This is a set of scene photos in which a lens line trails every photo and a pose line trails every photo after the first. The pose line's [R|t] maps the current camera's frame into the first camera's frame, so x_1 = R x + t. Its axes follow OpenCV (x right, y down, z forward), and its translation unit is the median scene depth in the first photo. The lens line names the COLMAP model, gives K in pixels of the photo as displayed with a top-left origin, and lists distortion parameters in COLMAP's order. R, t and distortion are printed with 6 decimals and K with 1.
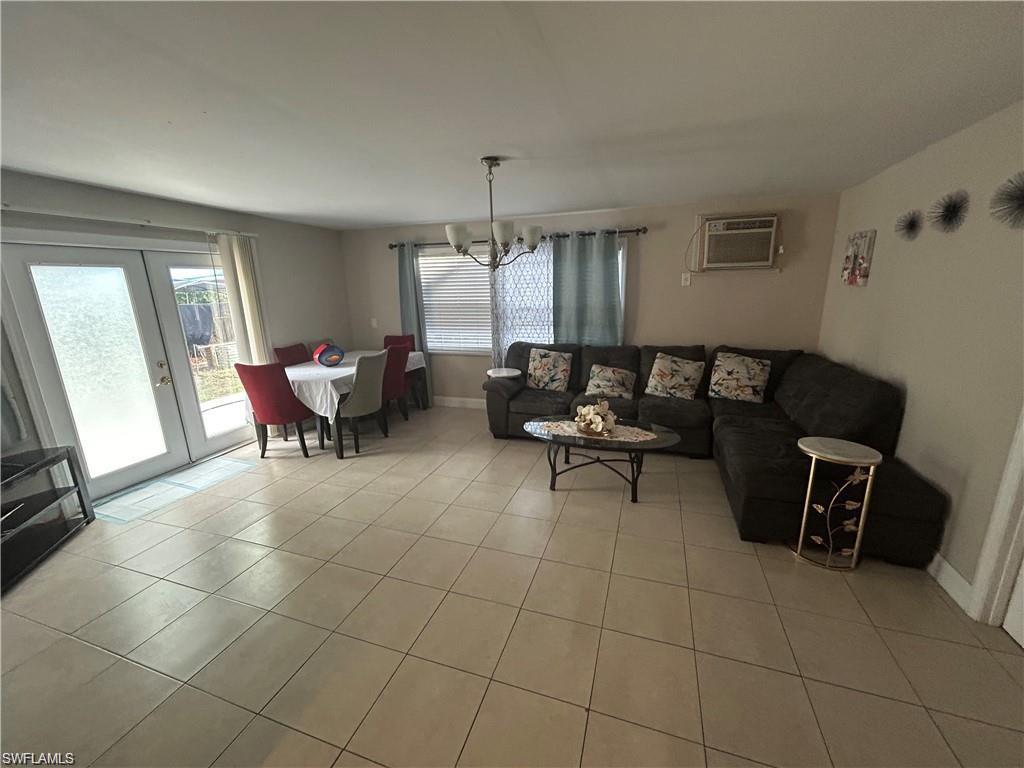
lens RADIAL K [[409.7, 0, 513.7], [0, 409.7, 384.3], [0, 0, 1]] dist [-0.001399, -0.000173]
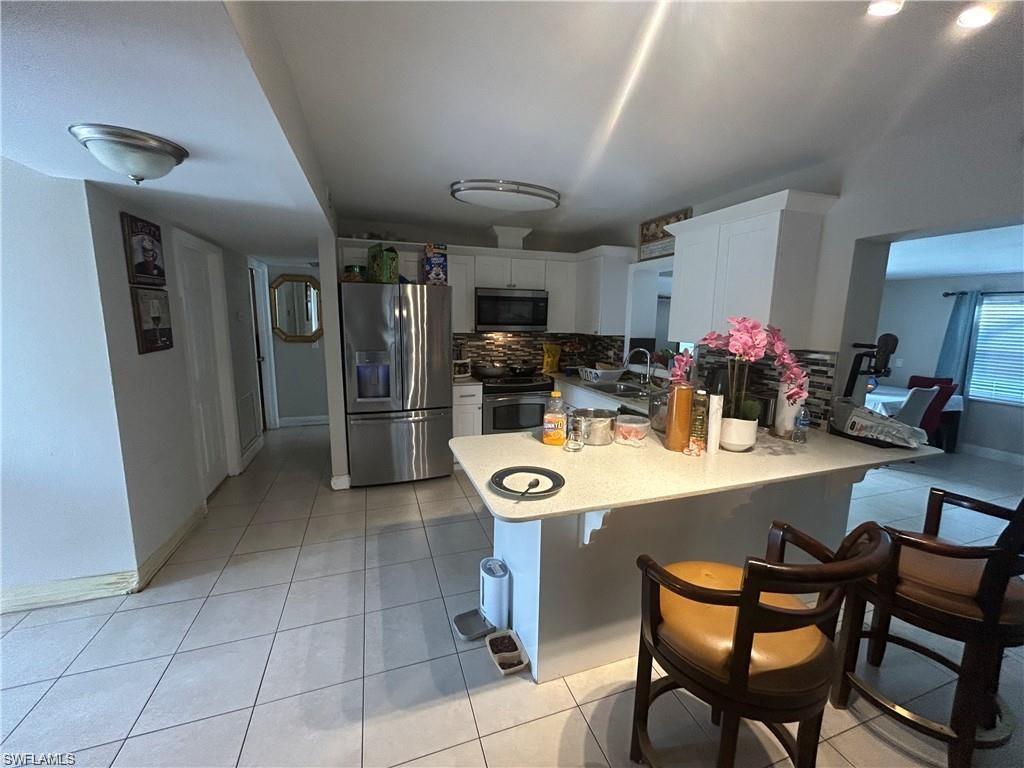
lens RADIAL K [[409.7, 0, 513.3], [0, 409.7, 382.4], [0, 0, 1]] dist [-0.001399, -0.000173]
pose [[0.613337, 0.153718, -0.774718, -0.129968], [-0.217634, 0.975798, 0.021317, 0.109648], [0.759245, 0.155531, 0.631947, -0.496060]]
